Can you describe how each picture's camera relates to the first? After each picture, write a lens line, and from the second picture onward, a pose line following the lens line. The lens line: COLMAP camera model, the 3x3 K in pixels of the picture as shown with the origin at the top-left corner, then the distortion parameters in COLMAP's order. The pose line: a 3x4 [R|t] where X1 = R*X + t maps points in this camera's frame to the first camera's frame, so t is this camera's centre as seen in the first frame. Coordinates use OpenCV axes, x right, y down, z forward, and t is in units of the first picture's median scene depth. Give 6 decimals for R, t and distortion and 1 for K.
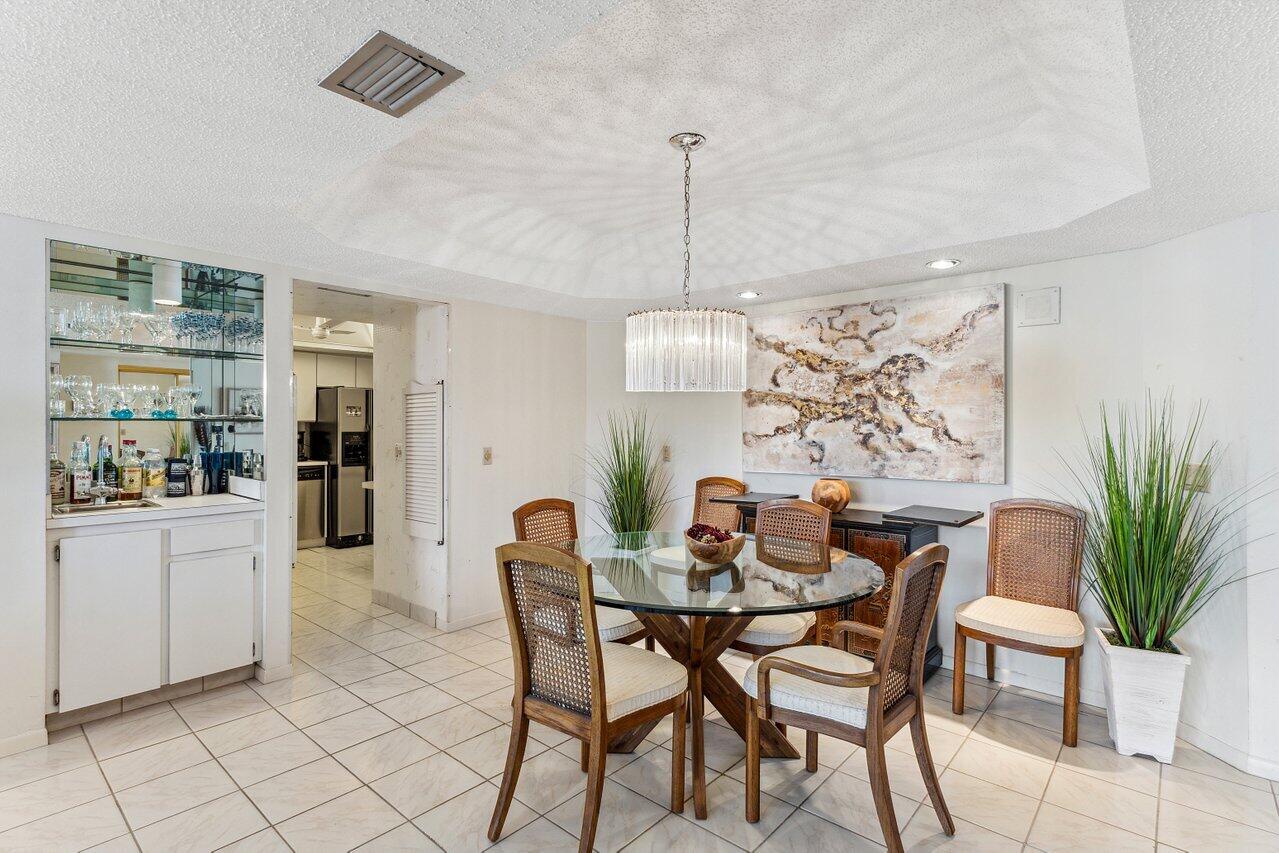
lens RADIAL K [[625.5, 0, 633.1], [0, 625.5, 428.9], [0, 0, 1]] dist [0.021609, -0.000932]
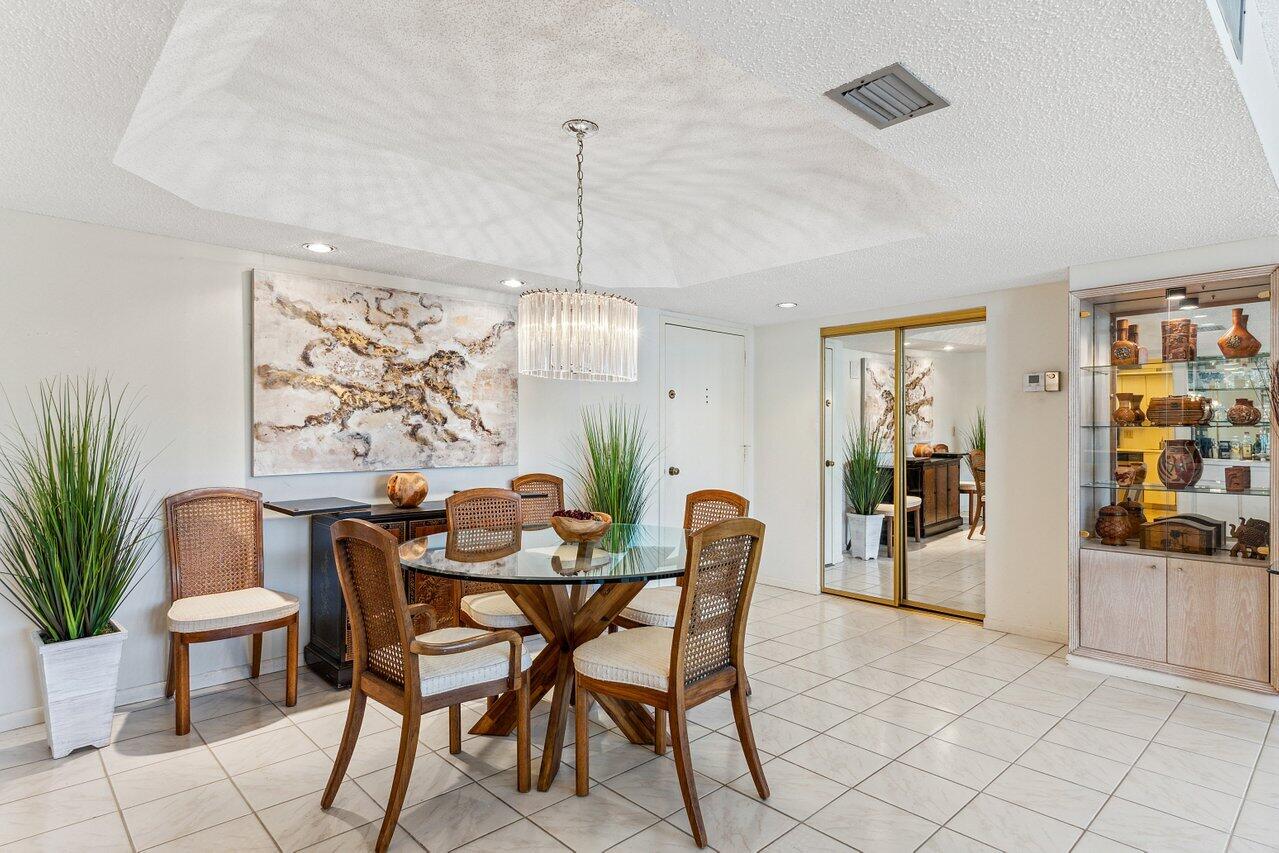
lens RADIAL K [[695.4, 0, 643.2], [0, 695.4, 434.8], [0, 0, 1]] dist [-0.005925, -0.000295]
pose [[0.074287, -0.002658, 0.997233, -0.693271], [0.001392, 0.999996, 0.002562, 0.020772], [-0.997236, 0.001198, 0.074290, 0.558655]]
